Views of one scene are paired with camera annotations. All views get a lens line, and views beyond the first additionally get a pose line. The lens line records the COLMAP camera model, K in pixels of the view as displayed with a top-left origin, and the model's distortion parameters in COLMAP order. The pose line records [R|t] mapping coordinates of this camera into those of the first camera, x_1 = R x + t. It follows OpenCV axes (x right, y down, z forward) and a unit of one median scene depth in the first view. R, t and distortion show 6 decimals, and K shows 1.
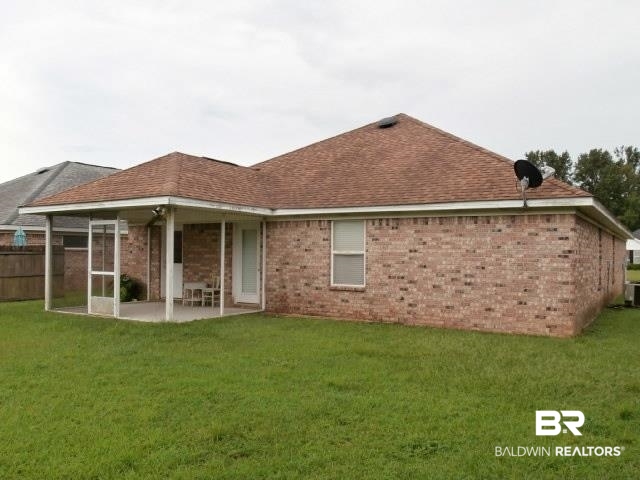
lens RADIAL K [[557.2, 0, 319.7], [0, 557.2, 240.9], [0, 0, 1]] dist [-0.013184, -0.004543]
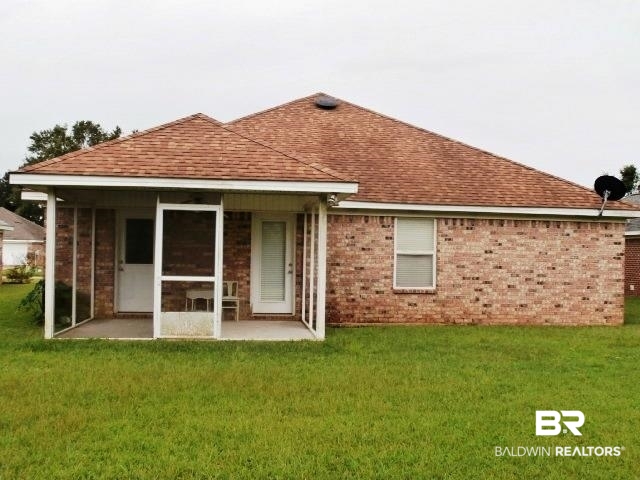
lens RADIAL K [[705.4, 0, 319.9], [0, 705.4, 238.0], [0, 0, 1]] dist [-0.050227, 0.000000]
pose [[0.775548, 0.021278, 0.630929, -0.859752], [-0.026582, 0.999646, -0.001037, 0.002295], [-0.630728, -0.015967, 0.775839, 0.197975]]
